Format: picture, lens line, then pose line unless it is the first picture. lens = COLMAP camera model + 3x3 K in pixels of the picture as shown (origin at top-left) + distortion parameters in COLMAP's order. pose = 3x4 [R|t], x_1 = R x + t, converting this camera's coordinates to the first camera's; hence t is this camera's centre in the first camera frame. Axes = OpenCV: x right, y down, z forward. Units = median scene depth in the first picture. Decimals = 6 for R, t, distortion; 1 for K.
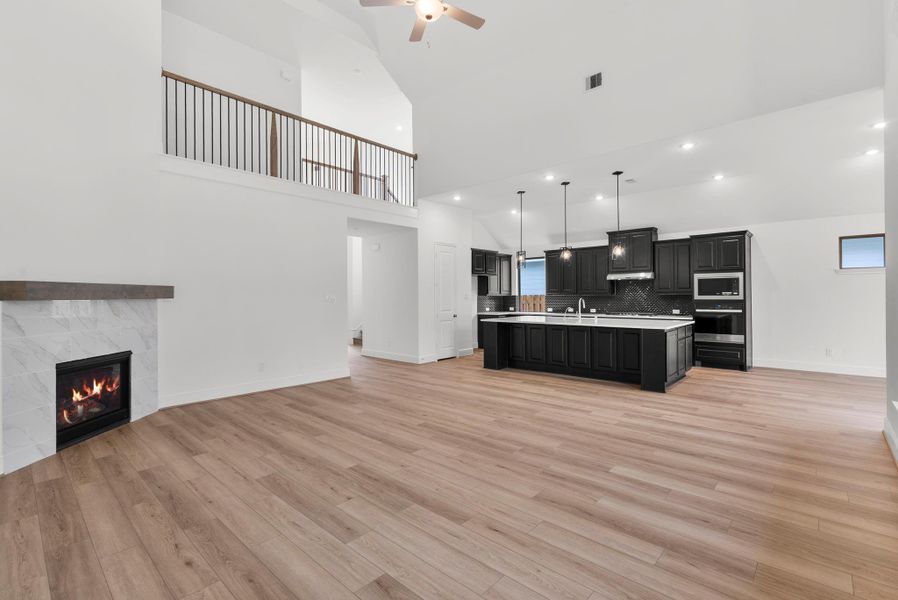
lens RADIAL K [[407.4, 0, 450.8], [0, 407.4, 295.0], [0, 0, 1]] dist [-0.000175, -0.000150]
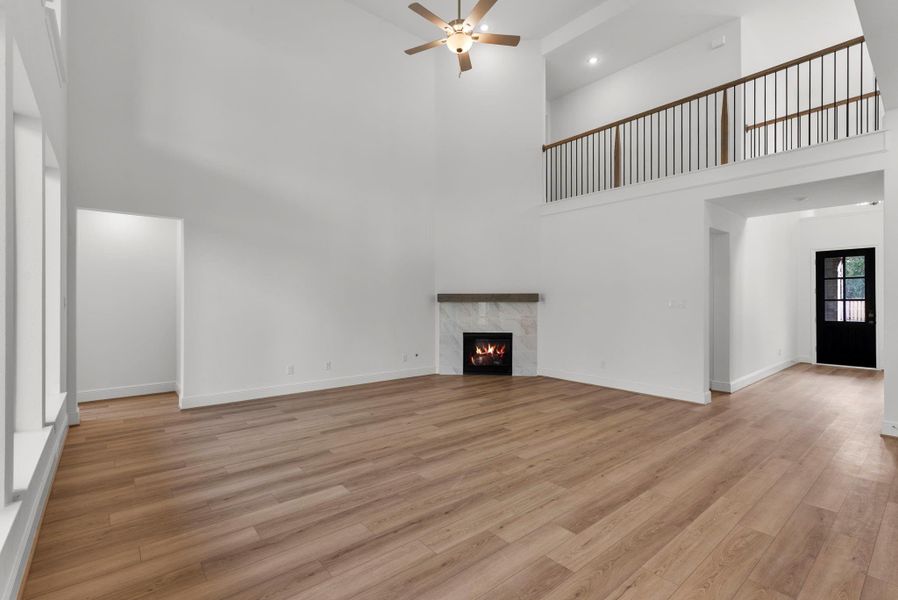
lens RADIAL K [[411.7, 0, 452.0], [0, 411.7, 300.7], [0, 0, 1]] dist [0.000713, 0.000115]
pose [[-0.126946, 0.005088, -0.991897, 1.015510], [0.002879, 0.999985, 0.004761, -0.005650], [0.991905, -0.002252, -0.126959, 1.065575]]
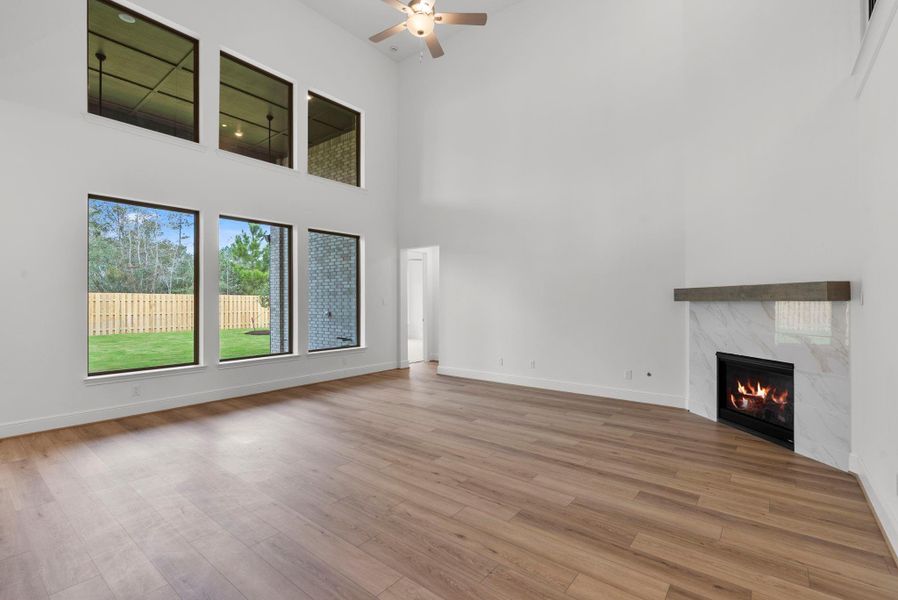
lens RADIAL K [[411.7, 0, 452.0], [0, 411.7, 300.7], [0, 0, 1]] dist [0.000713, 0.000115]
pose [[-0.997179, 0.007407, -0.074694, -0.046690], [0.007693, 0.999964, -0.003543, 0.006986], [0.074665, -0.004108, -0.997200, 1.946444]]
